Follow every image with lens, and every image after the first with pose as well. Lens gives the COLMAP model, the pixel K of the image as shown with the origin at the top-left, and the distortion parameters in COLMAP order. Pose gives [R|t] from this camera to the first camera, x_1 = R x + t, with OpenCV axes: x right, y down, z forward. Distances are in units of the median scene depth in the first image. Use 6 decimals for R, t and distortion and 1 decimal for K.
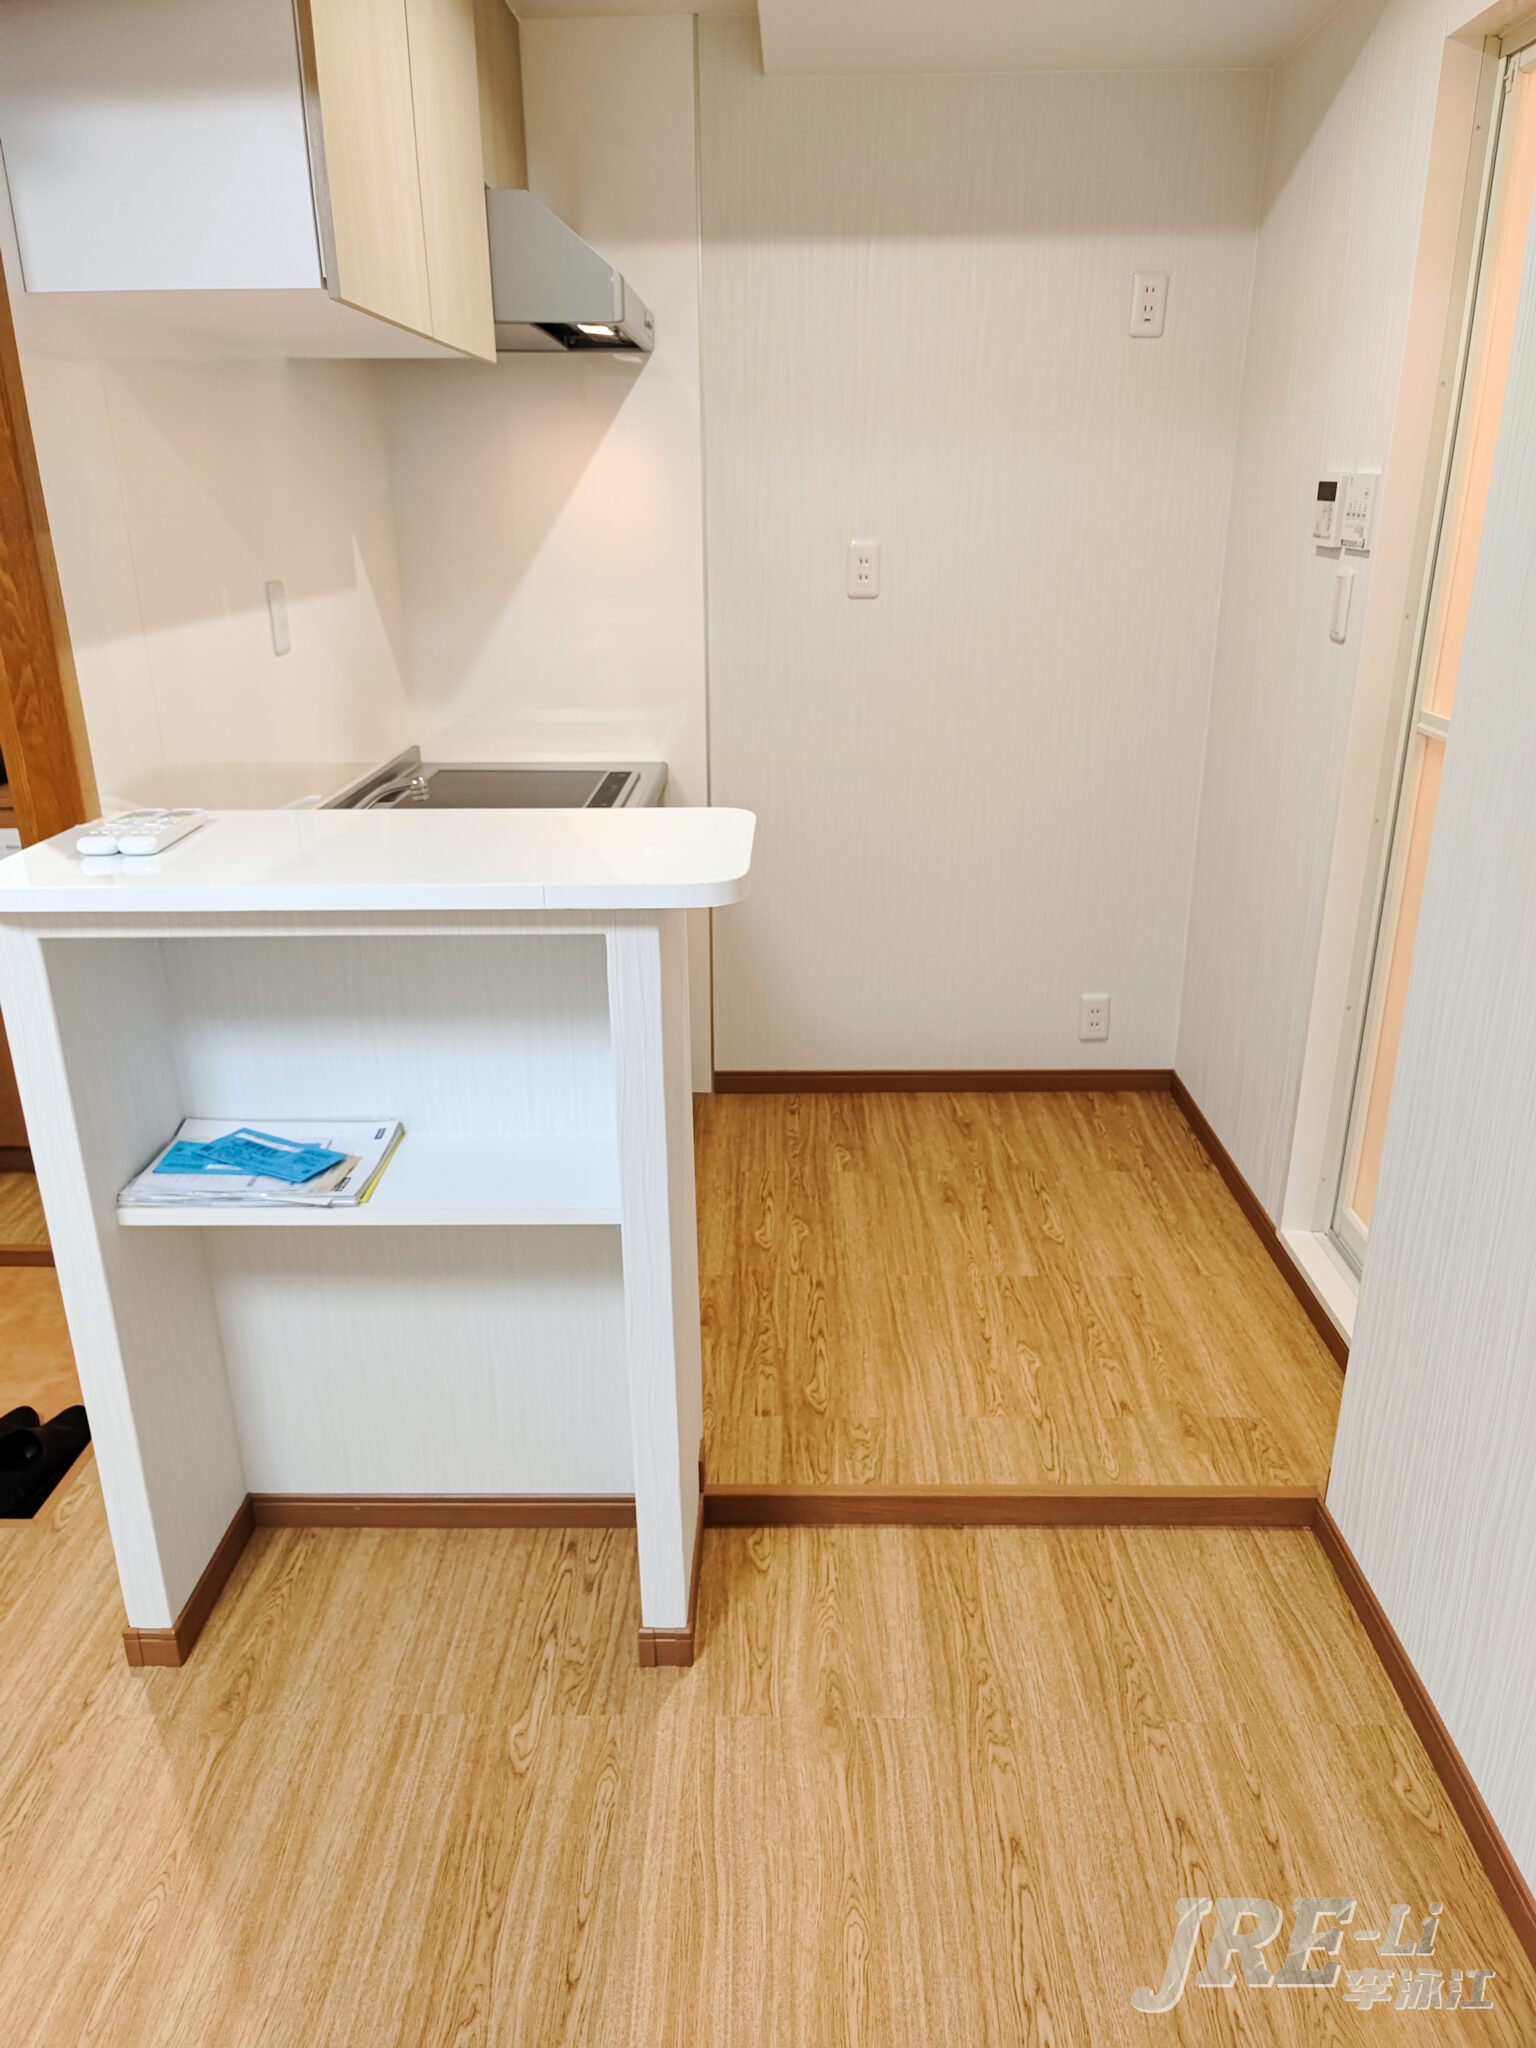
lens RADIAL K [[1397.2, 0, 769.7], [0, 1397.2, 1032.0], [0, 0, 1]] dist [0.009911, -0.004237]
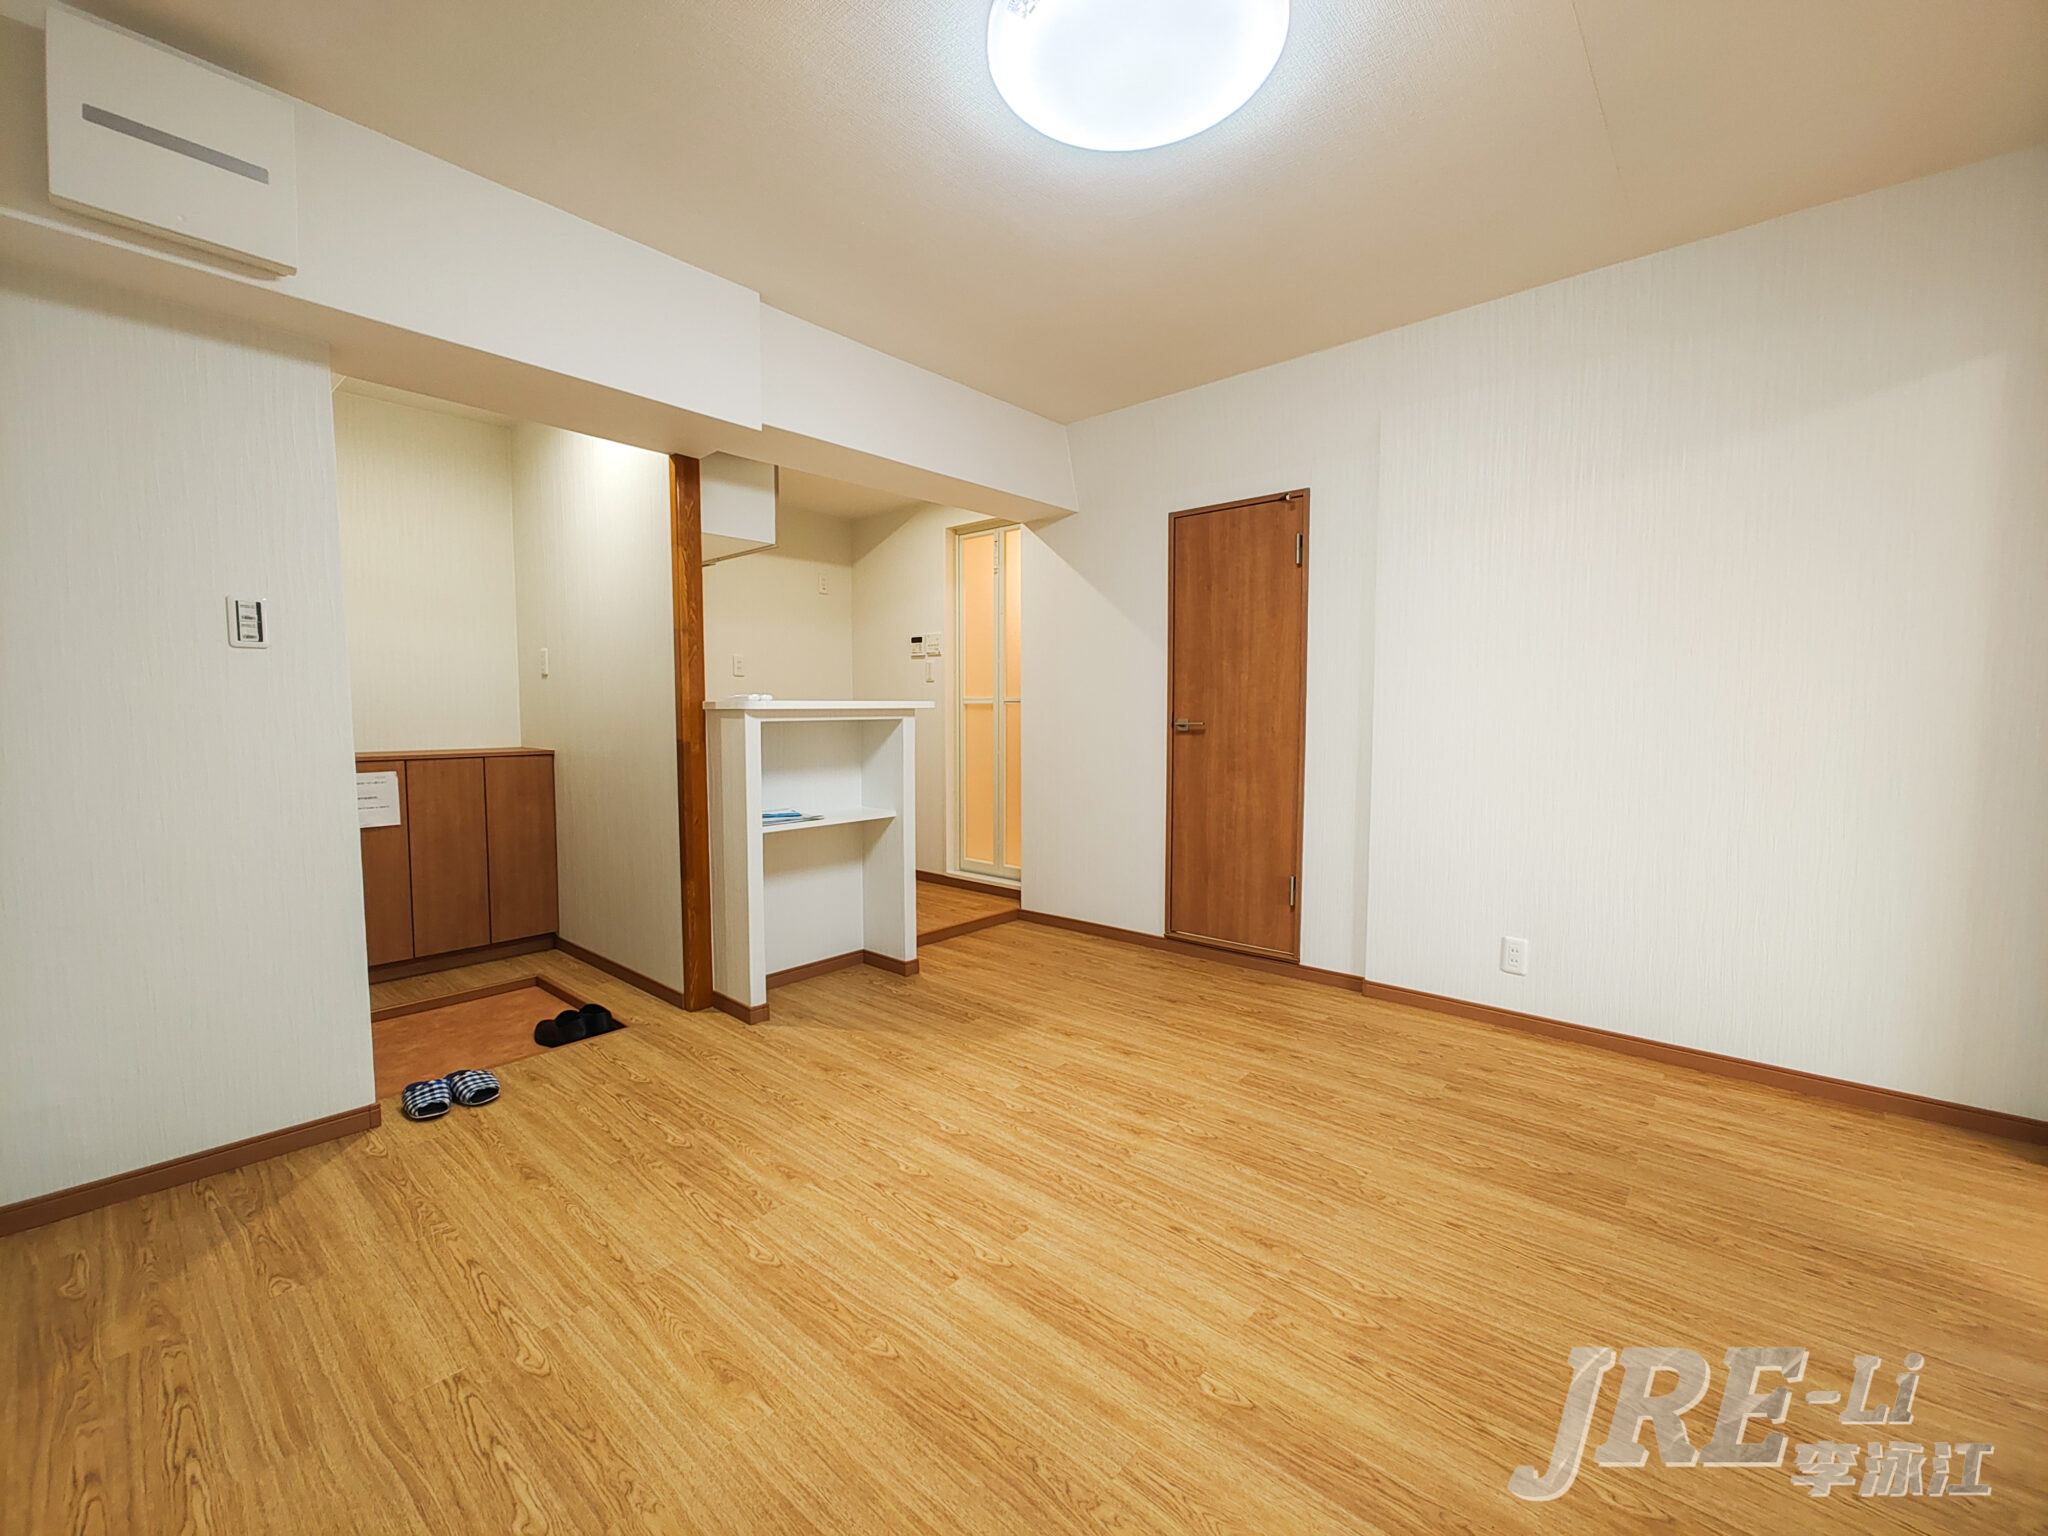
lens RADIAL K [[835.8, 0, 1019.3], [0, 835.8, 776.7], [0, 0, 1]] dist [-0.000950, -0.000120]
pose [[0.652199, -0.056370, 0.755949, -1.205580], [0.271646, 0.948382, -0.163644, 0.391045], [-0.707704, 0.312079, 0.633846, -0.407531]]
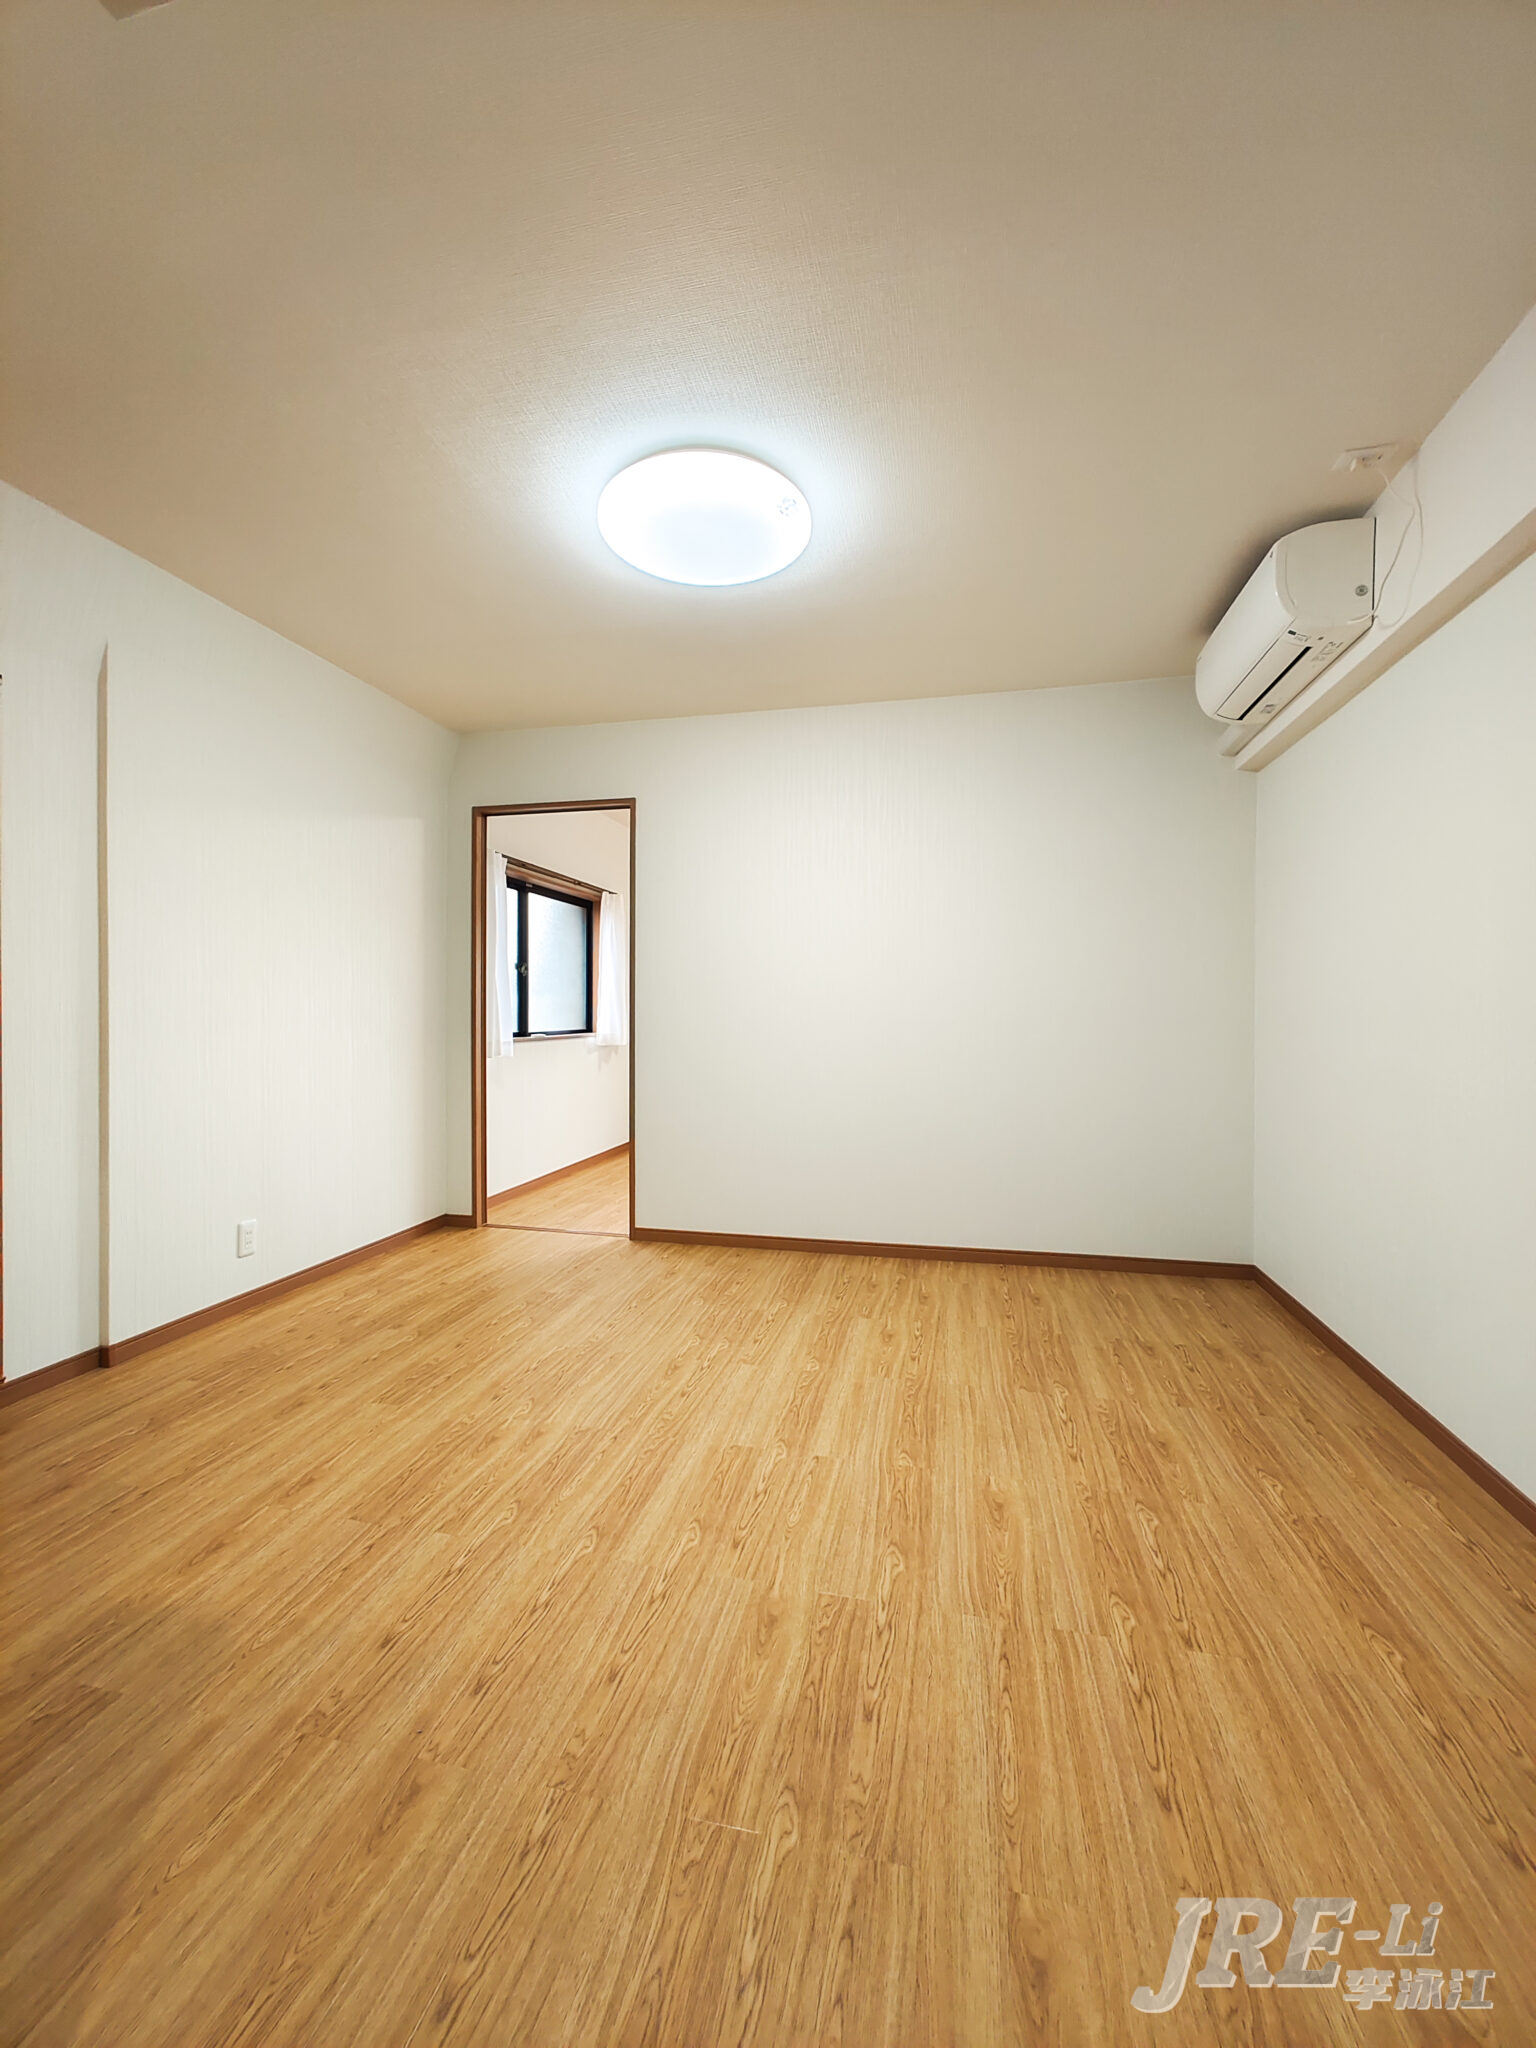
lens RADIAL K [[835.8, 0, 772.2], [0, 835.8, 1012.2], [0, 0, 1]] dist [-0.000950, -0.000120]
pose [[-0.979298, 0.002486, 0.202407, -0.818289], [0.075194, 0.932843, 0.352350, -0.147114], [-0.187937, 0.360276, -0.913718, 1.018354]]
